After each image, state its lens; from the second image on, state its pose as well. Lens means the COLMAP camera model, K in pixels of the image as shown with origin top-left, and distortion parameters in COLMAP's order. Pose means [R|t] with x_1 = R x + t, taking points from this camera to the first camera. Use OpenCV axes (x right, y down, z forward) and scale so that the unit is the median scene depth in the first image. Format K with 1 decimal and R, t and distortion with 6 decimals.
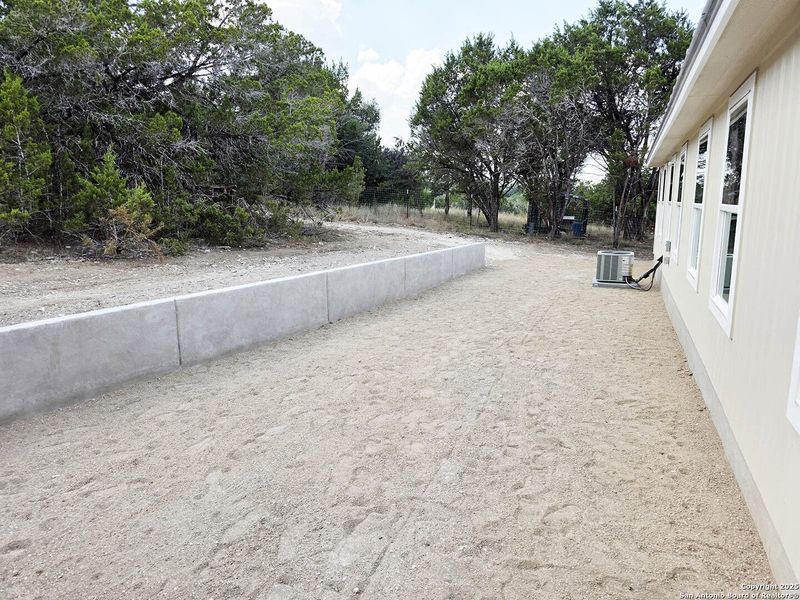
lens RADIAL K [[538.7, 0, 400.0], [0, 538.7, 300.0], [0, 0, 1]] dist [0.000345, -0.003469]
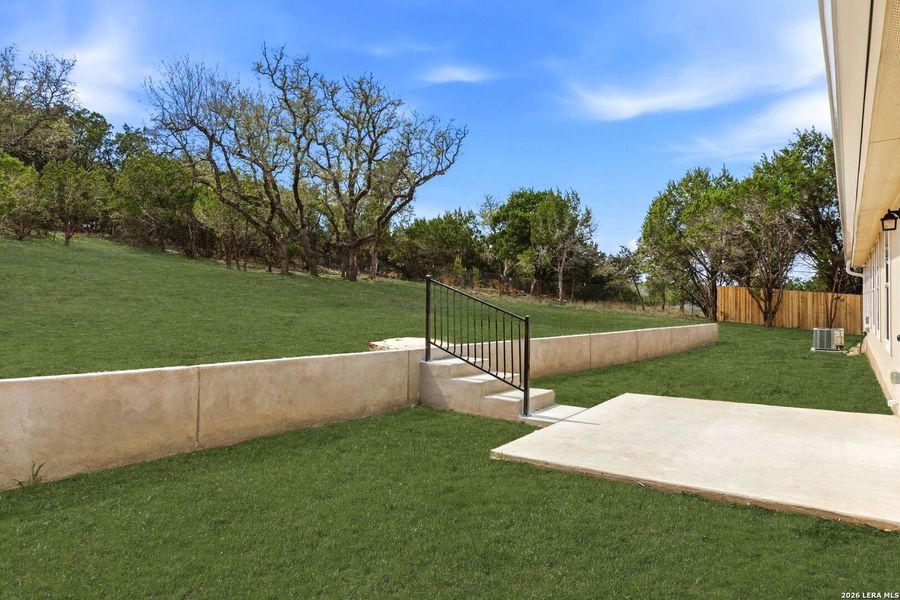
lens RADIAL K [[559.7, 0, 450.0], [0, 559.7, 300.0], [0, 0, 1]] dist [0.003245, 0.000892]
pose [[0.975621, -0.002413, -0.219451, -0.129187], [-0.038208, 0.982802, -0.180666, 0.078538], [0.216112, 0.184646, 0.958750, -0.337824]]
